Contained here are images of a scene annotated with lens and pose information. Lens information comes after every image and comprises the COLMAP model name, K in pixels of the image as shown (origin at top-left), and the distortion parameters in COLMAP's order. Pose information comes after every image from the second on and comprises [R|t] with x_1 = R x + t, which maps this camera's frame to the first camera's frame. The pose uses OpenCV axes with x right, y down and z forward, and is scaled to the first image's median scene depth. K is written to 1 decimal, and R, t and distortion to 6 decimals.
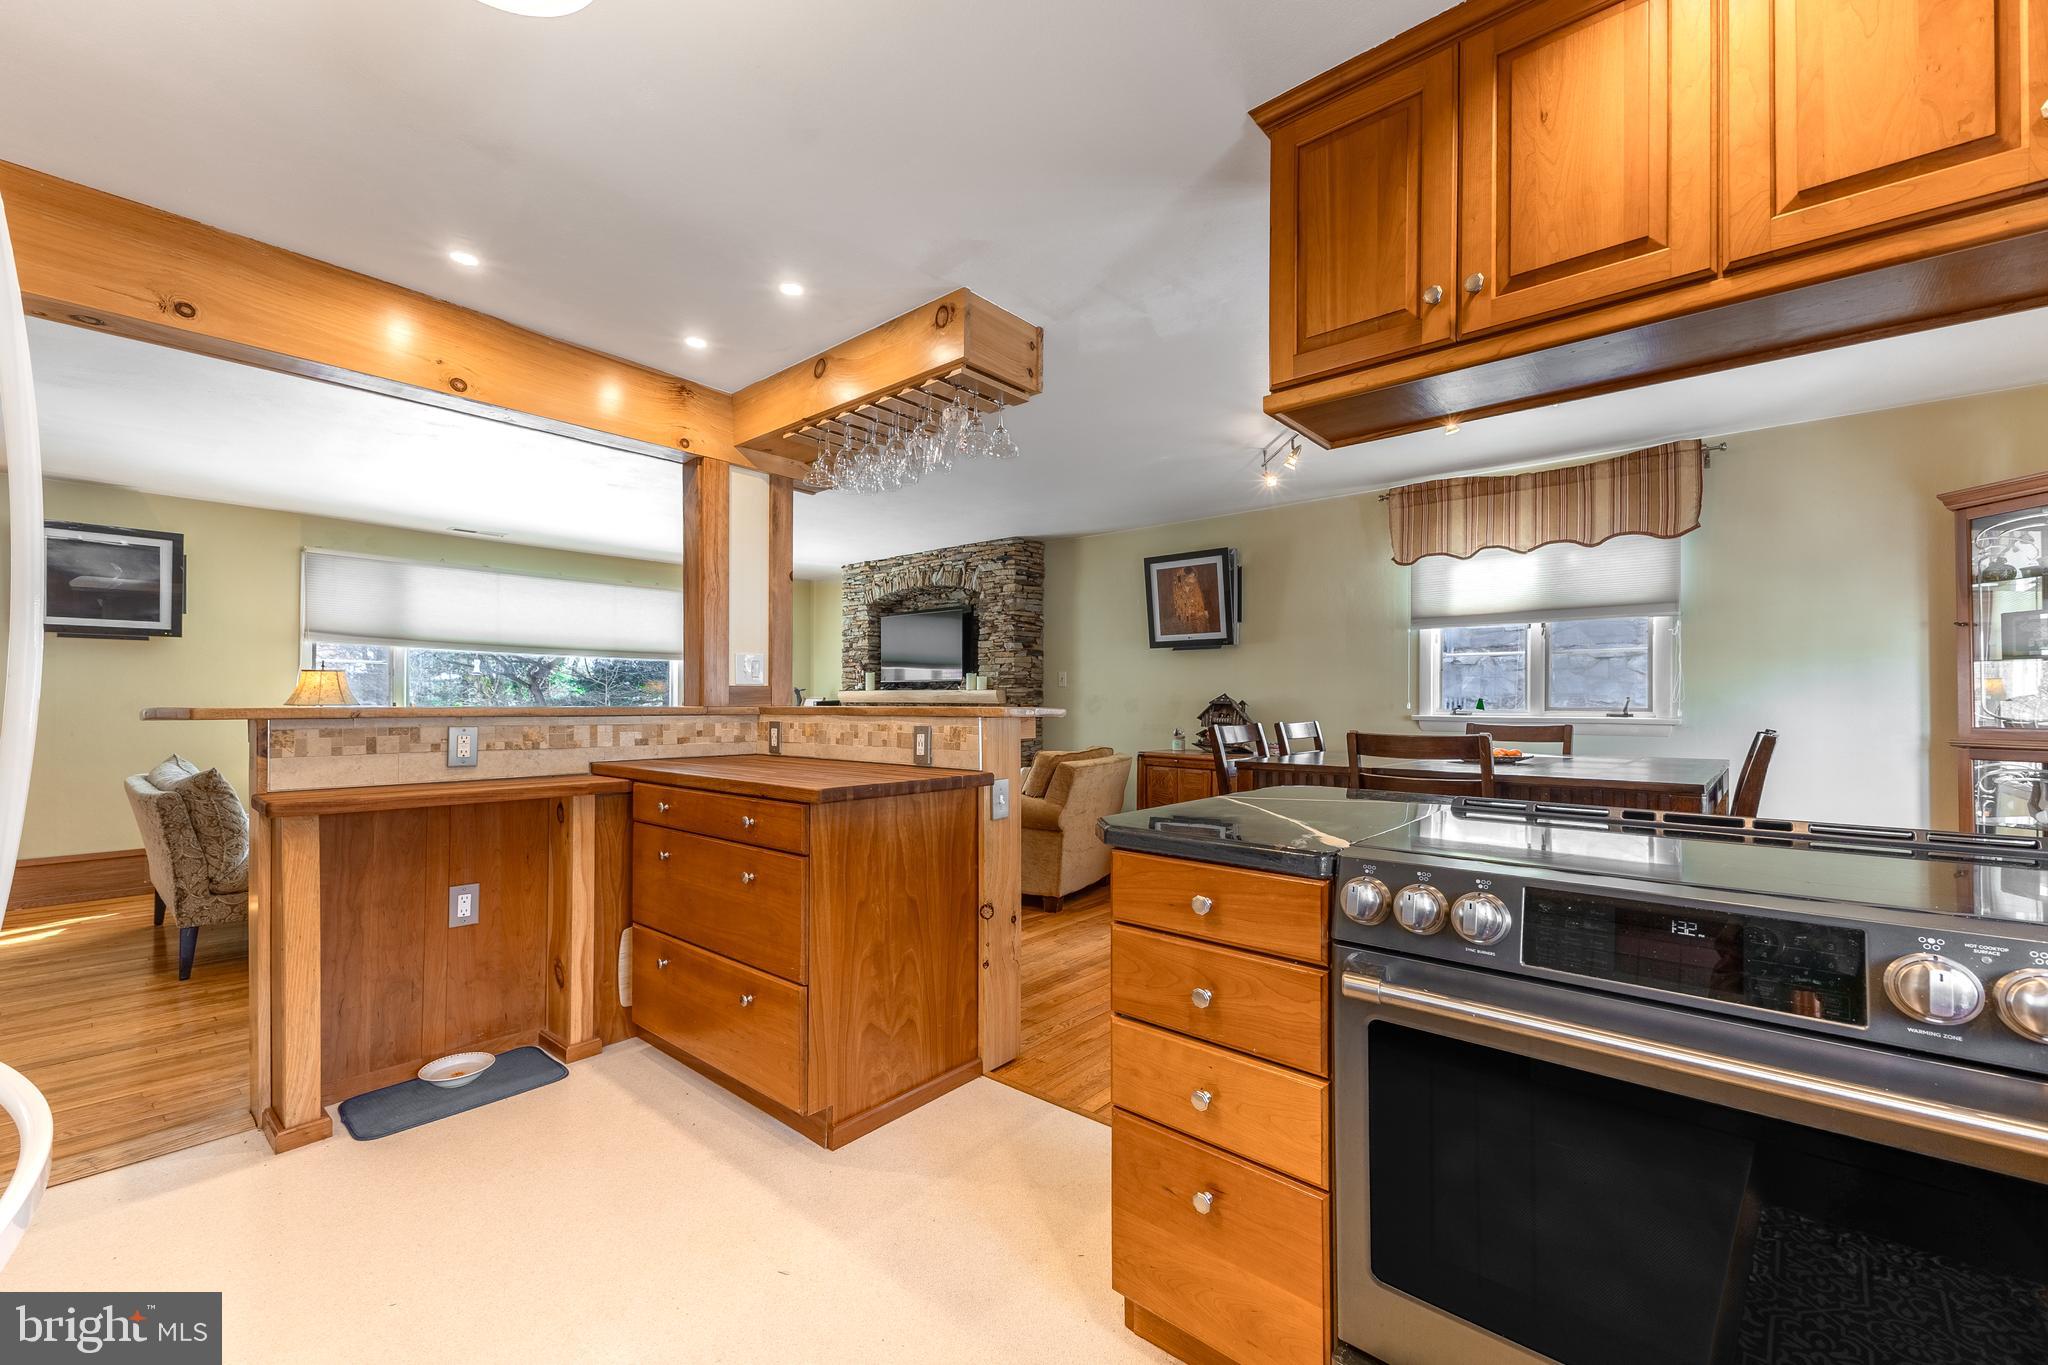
lens RADIAL K [[835.3, 0, 1021.4], [0, 835.3, 690.3], [0, 0, 1]] dist [-0.000736, -0.000206]
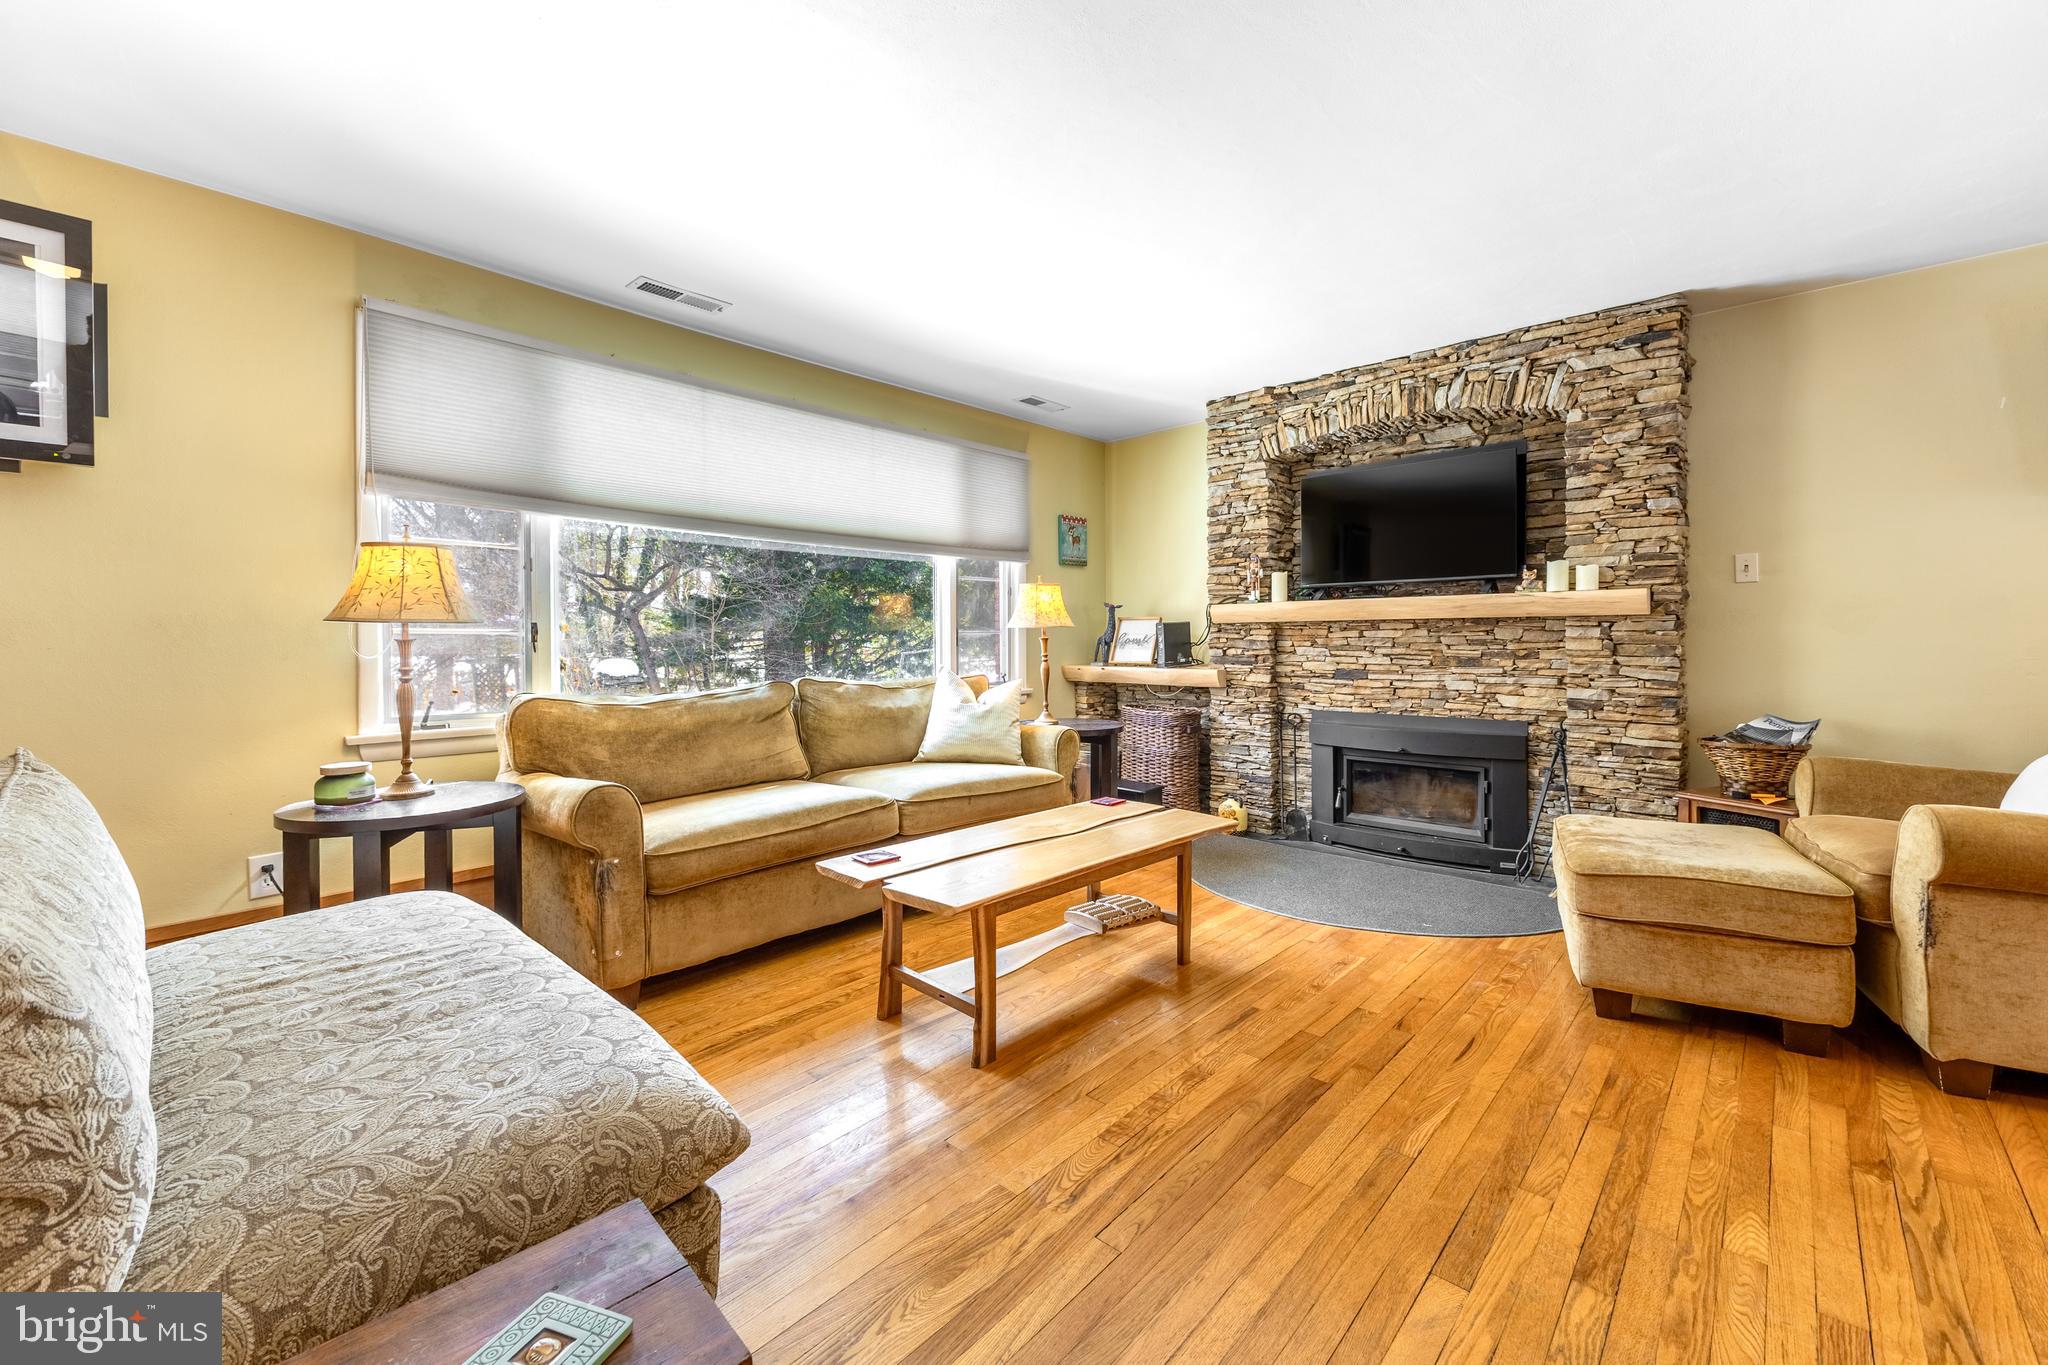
lens RADIAL K [[833.2, 0, 1029.4], [0, 833.2, 649.2], [0, 0, 1]] dist [0.000267, -0.000197]
pose [[0.998846, -0.009116, -0.047164, -0.381877], [0.010300, 0.999636, 0.024920, 0.020365], [0.046920, -0.025377, 0.998576, 0.449147]]
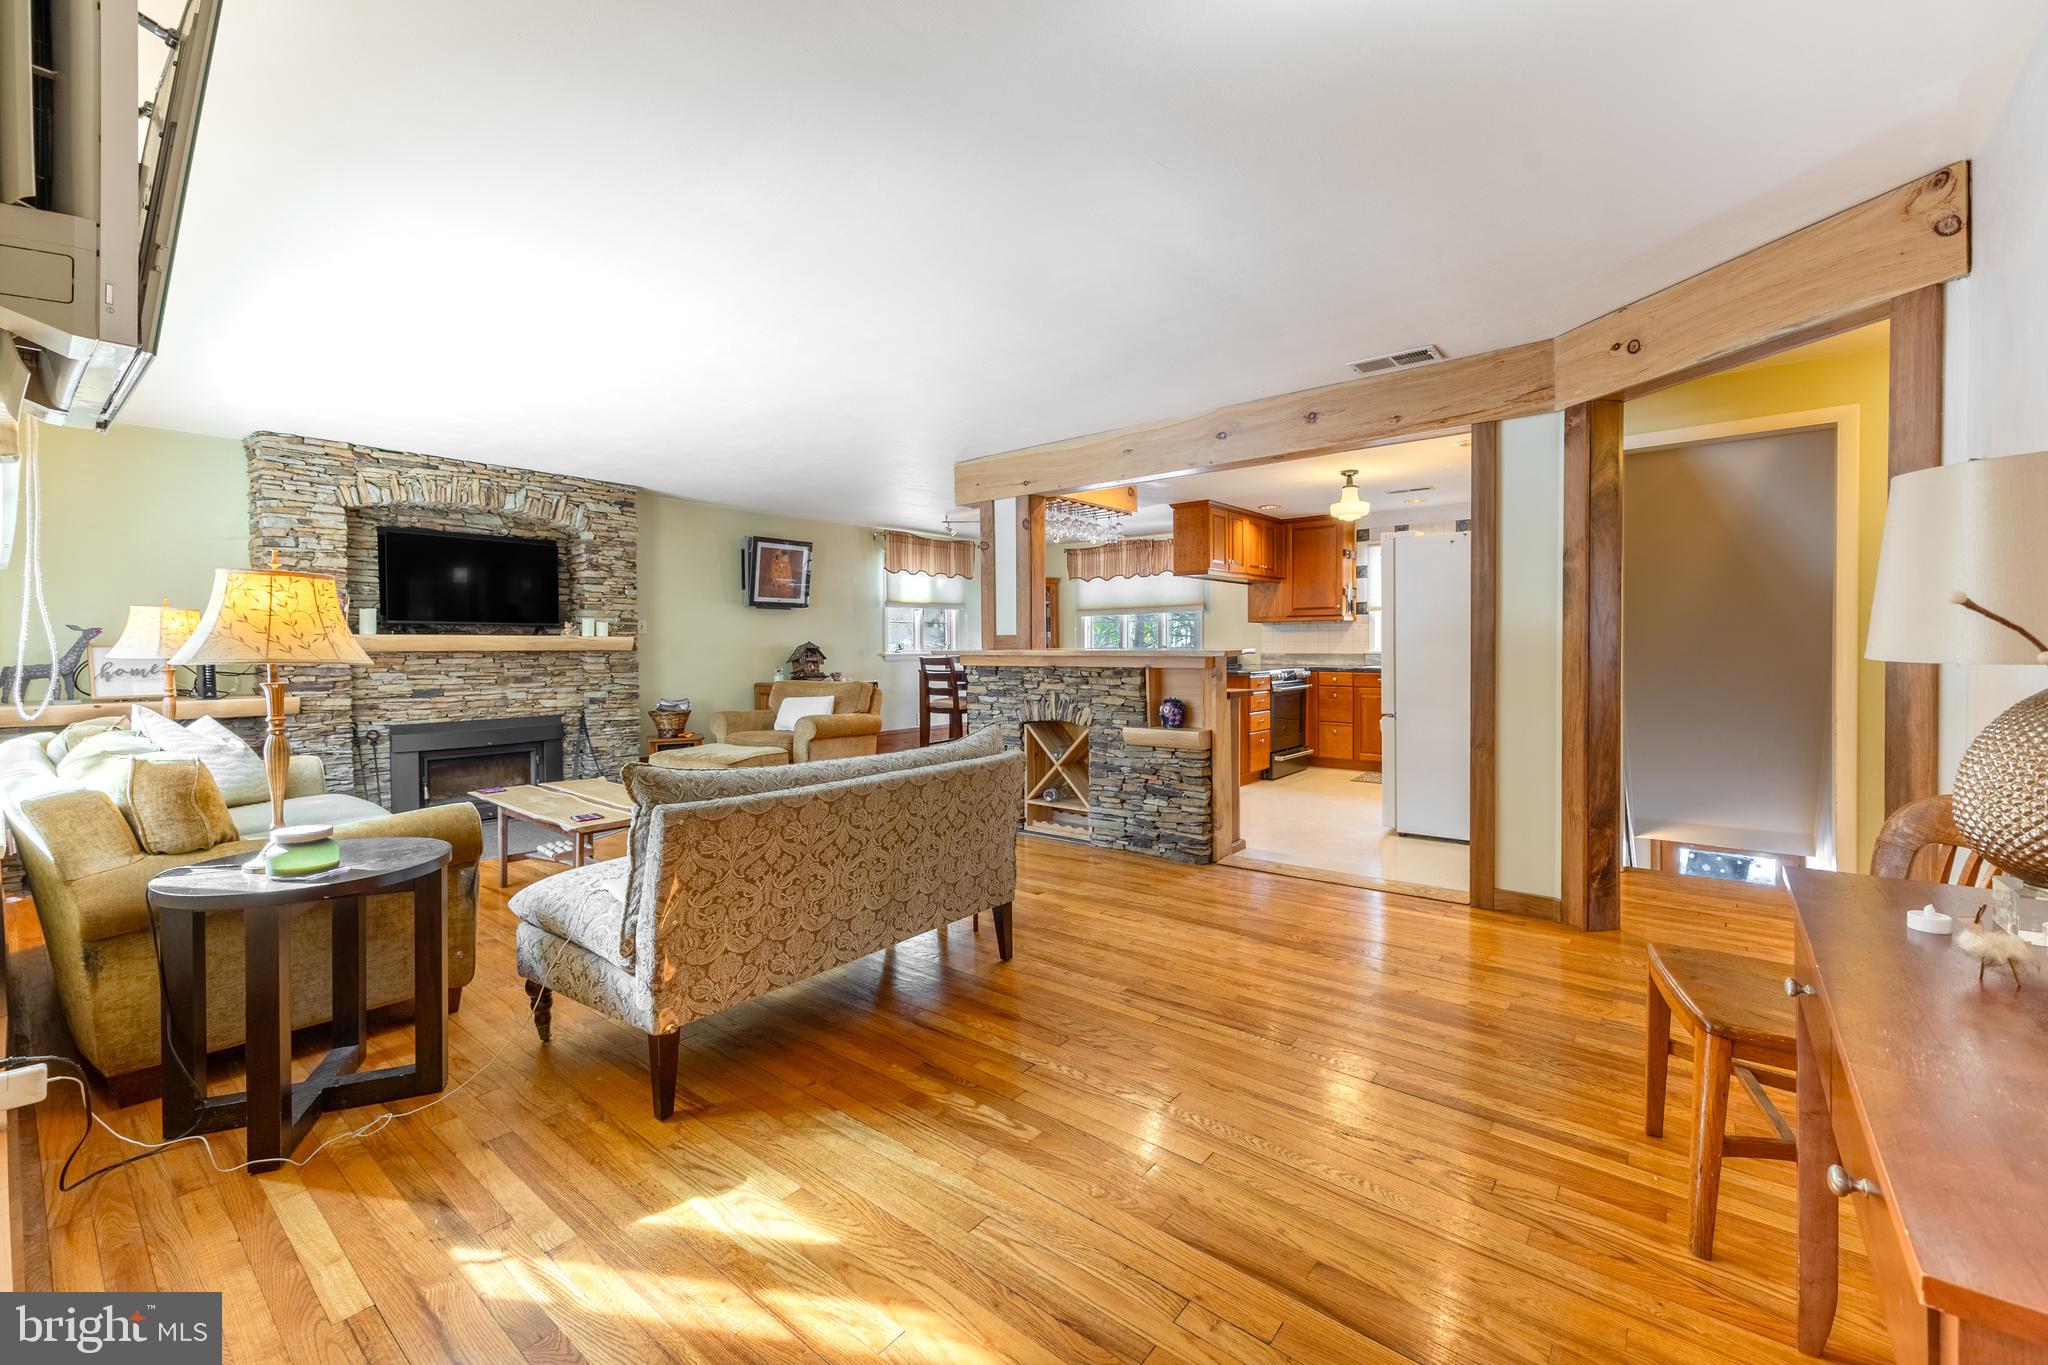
lens RADIAL K [[833.2, 0, 1029.4], [0, 833.2, 649.2], [0, 0, 1]] dist [0.000267, -0.000197]
pose [[-0.028306, -0.007082, 0.999574, -1.017287], [-0.010794, 0.999919, 0.006779, 0.002630], [-0.999541, -0.010597, -0.028381, 0.538334]]
